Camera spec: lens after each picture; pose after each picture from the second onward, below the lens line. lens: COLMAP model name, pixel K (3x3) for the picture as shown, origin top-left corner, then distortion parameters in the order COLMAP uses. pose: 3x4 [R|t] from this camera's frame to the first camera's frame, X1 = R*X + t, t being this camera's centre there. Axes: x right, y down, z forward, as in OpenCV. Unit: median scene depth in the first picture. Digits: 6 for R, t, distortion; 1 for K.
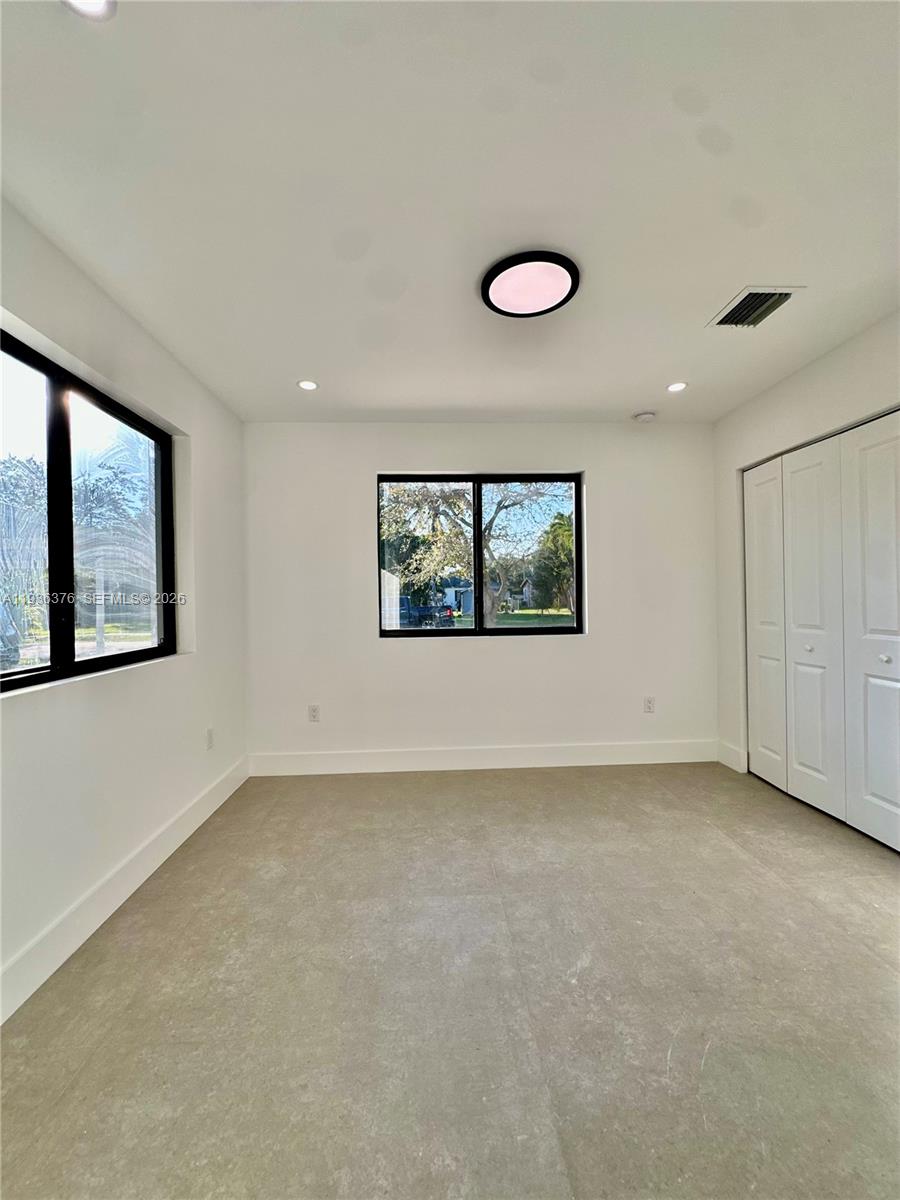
lens RADIAL K [[480.4, 0, 448.8], [0, 480.4, 598.7], [0, 0, 1]] dist [-0.006209, 0.001320]
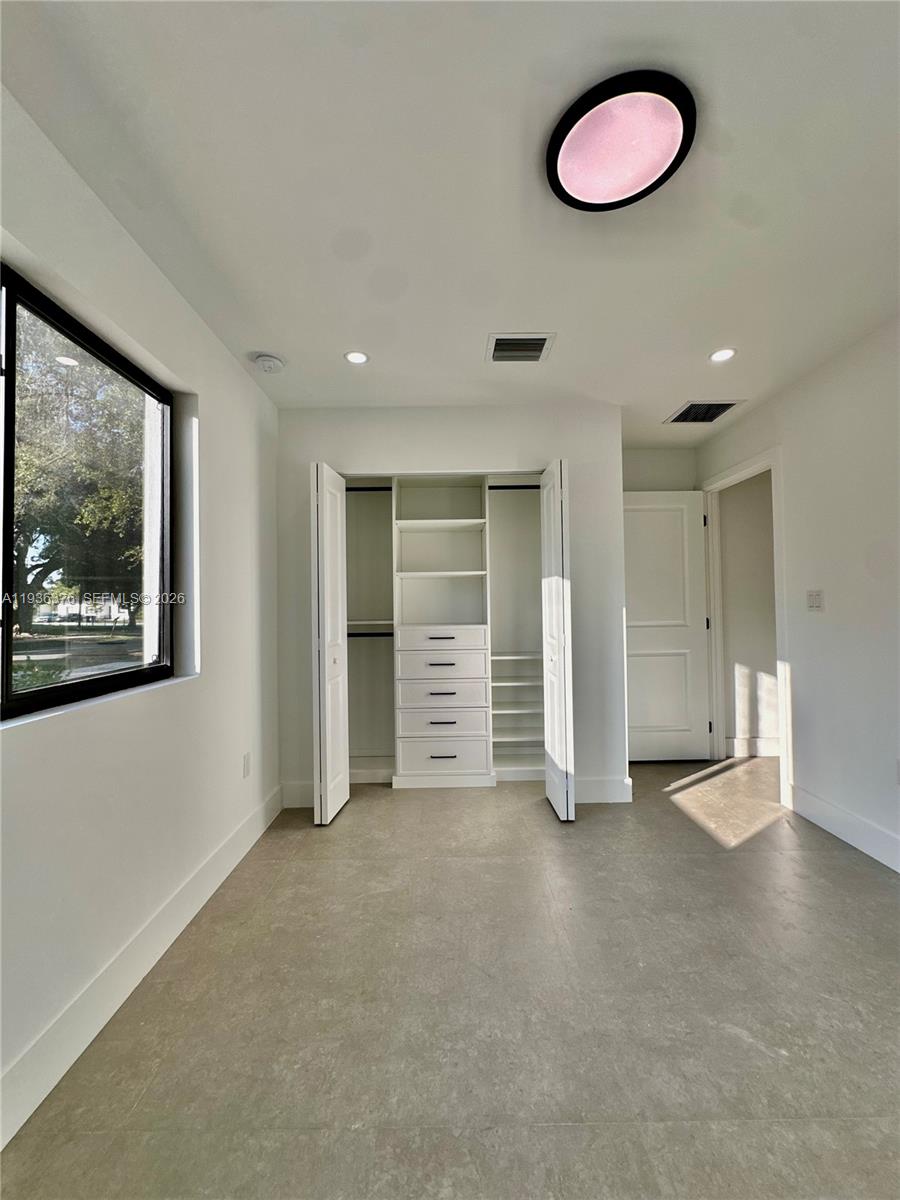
lens RADIAL K [[480.4, 0, 448.8], [0, 480.4, 598.7], [0, 0, 1]] dist [-0.006209, 0.001320]
pose [[0.042805, 0.033417, 0.998524, -0.347933], [0.016194, 0.999286, -0.034137, 0.008404], [-0.998952, 0.017631, 0.042233, 0.844123]]
